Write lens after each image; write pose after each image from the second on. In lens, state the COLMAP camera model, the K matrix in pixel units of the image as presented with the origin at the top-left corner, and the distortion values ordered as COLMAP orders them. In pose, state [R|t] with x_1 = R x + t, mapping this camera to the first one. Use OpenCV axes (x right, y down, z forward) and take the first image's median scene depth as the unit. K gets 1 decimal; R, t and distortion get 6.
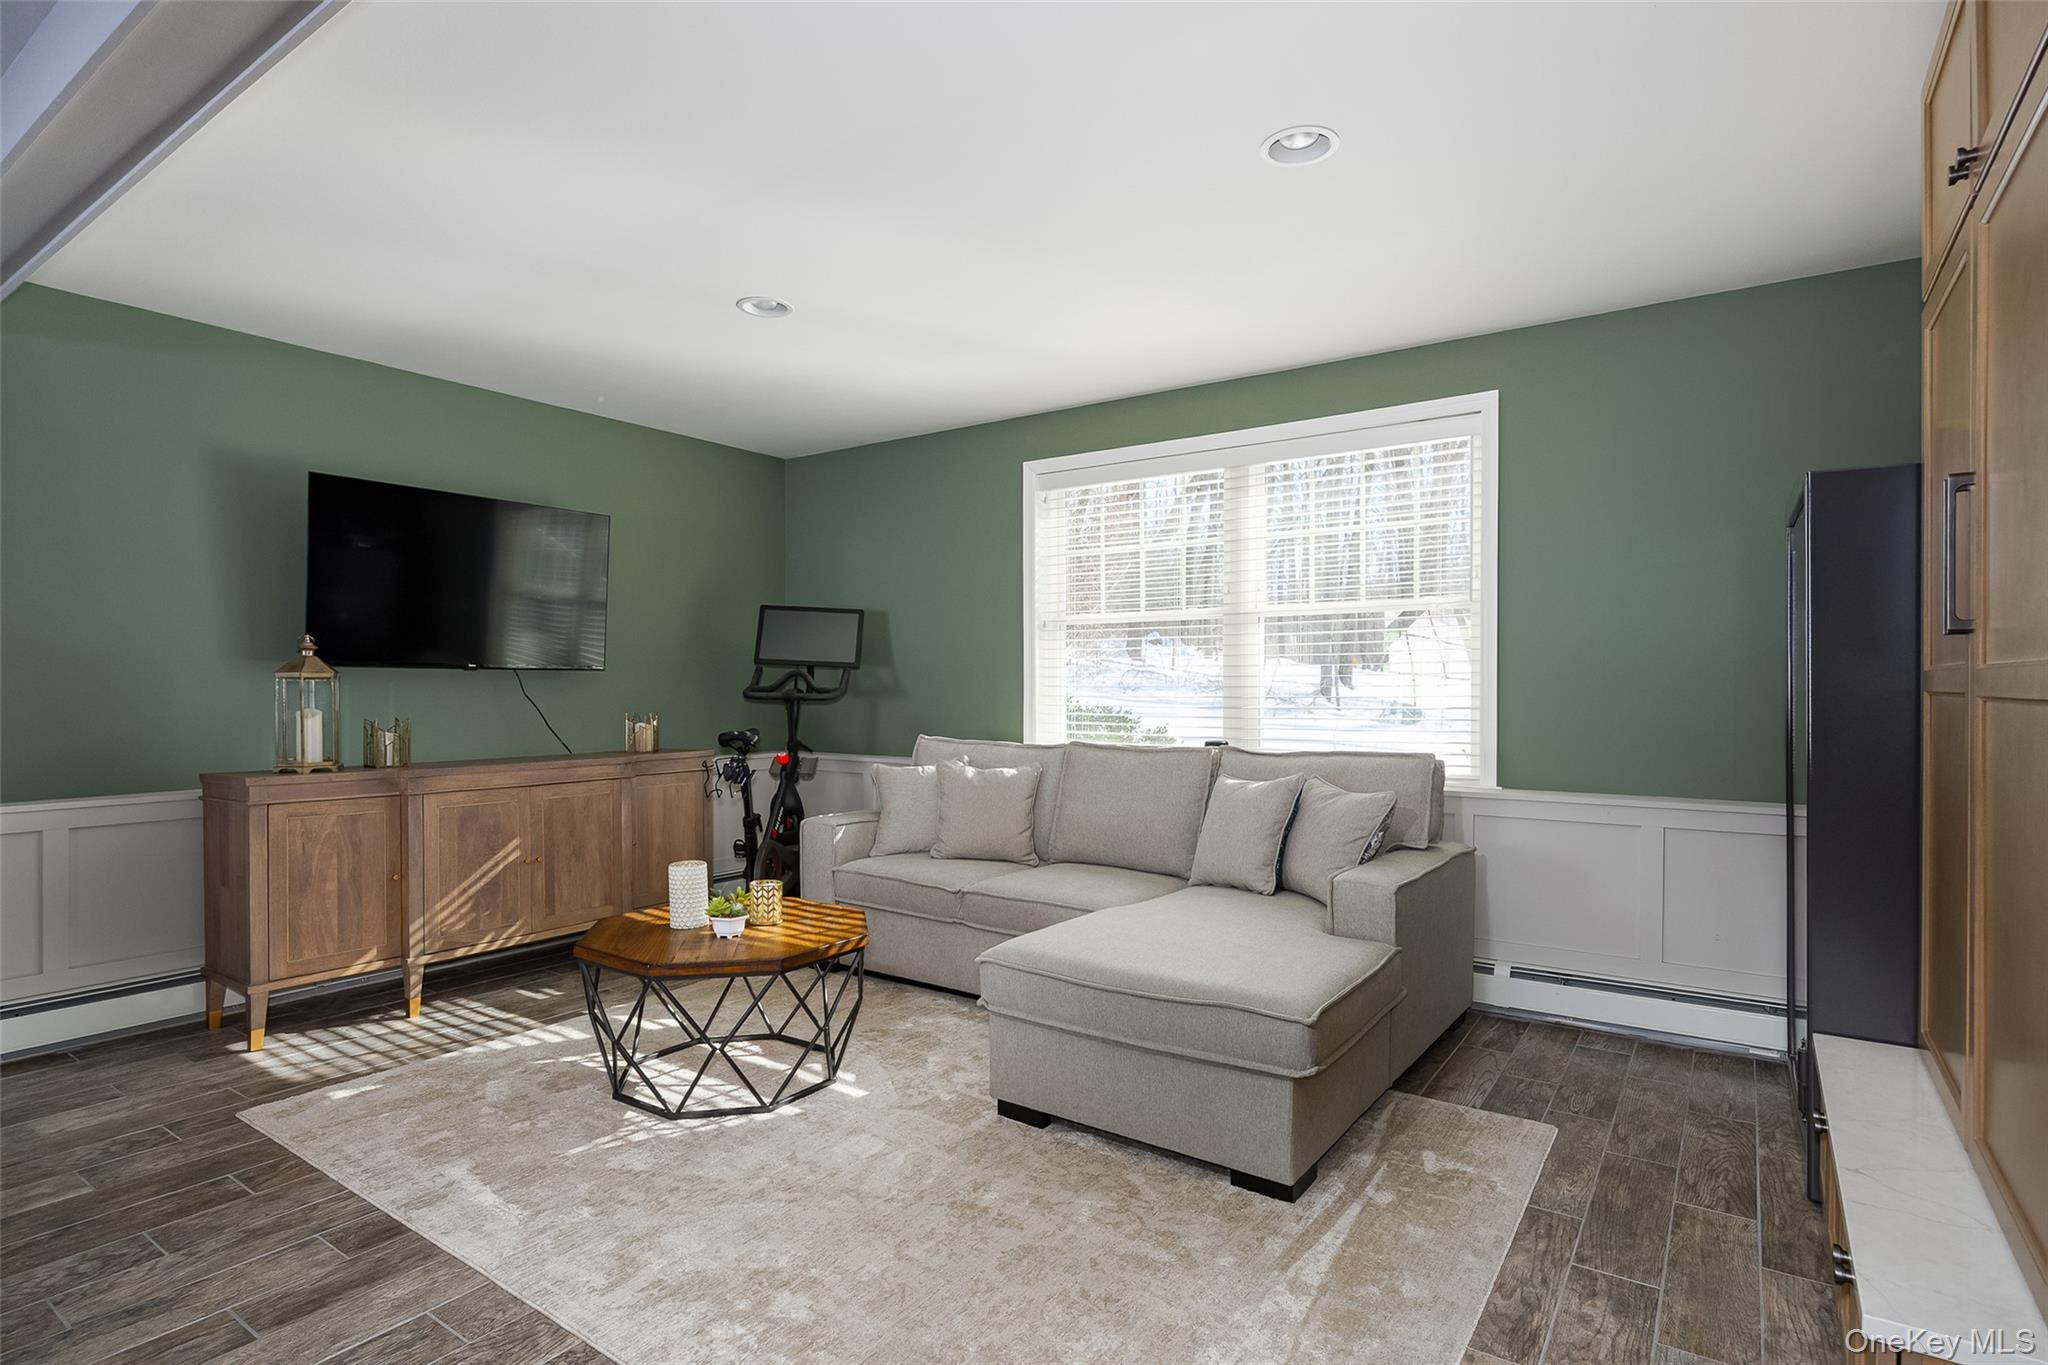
lens RADIAL K [[1035.7, 0, 1022.6], [0, 1035.7, 694.9], [0, 0, 1]] dist [0.002340, -0.000003]
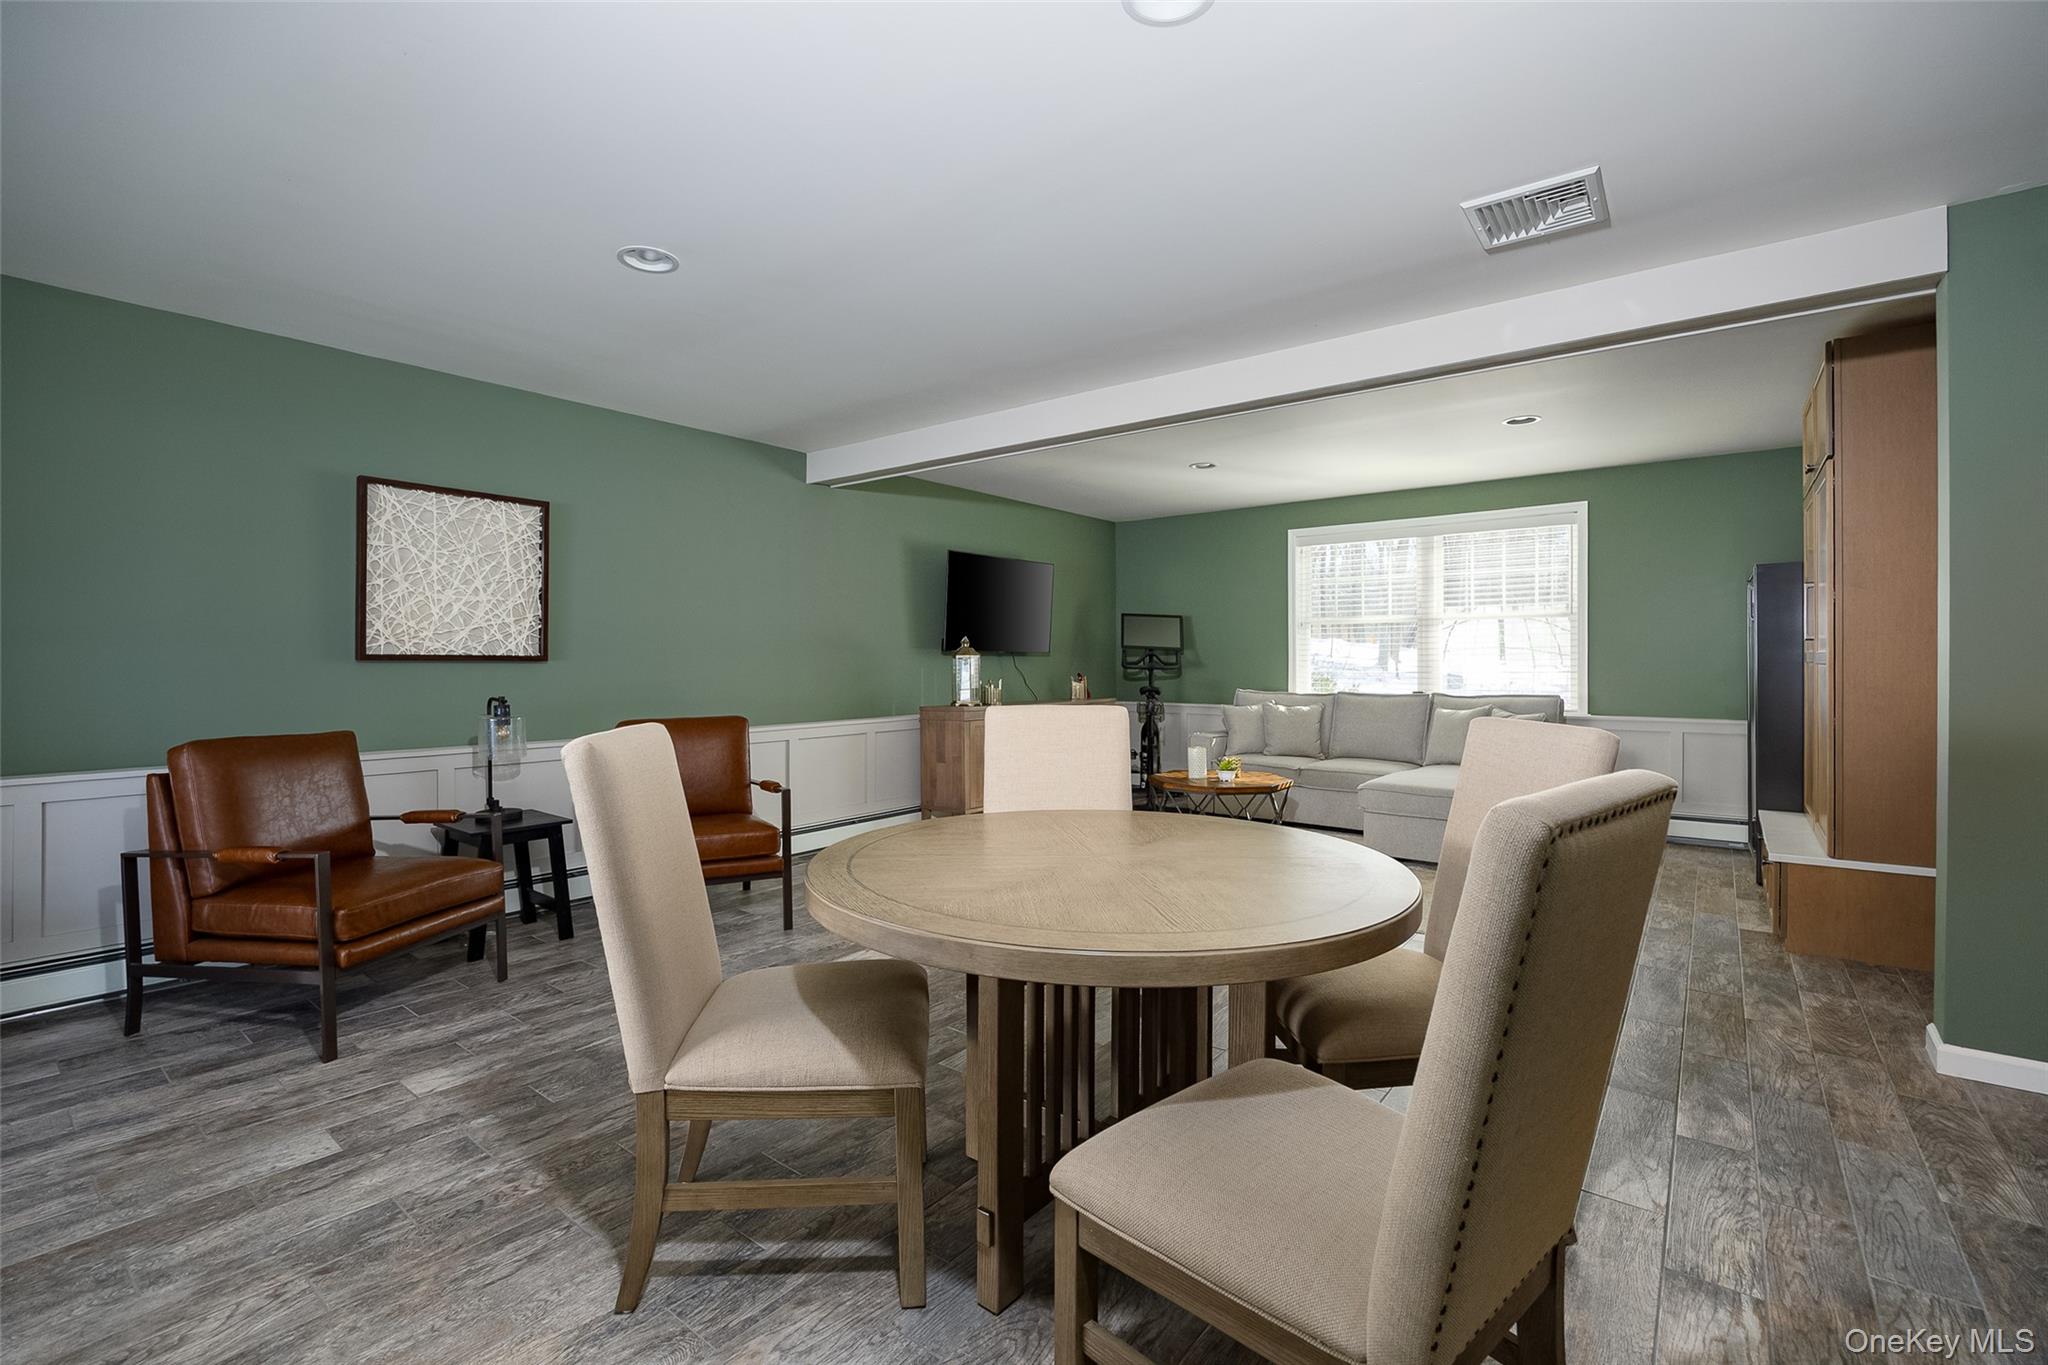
lens RADIAL K [[905.1, 0, 1024.6], [0, 905.1, 665.9], [0, 0, 1]] dist [-0.000276, 0.000212]
pose [[0.999013, -0.002753, -0.044339, -0.422824], [0.002580, 0.999989, -0.003960, 0.004977], [0.044349, 0.003841, 0.999009, -0.588657]]
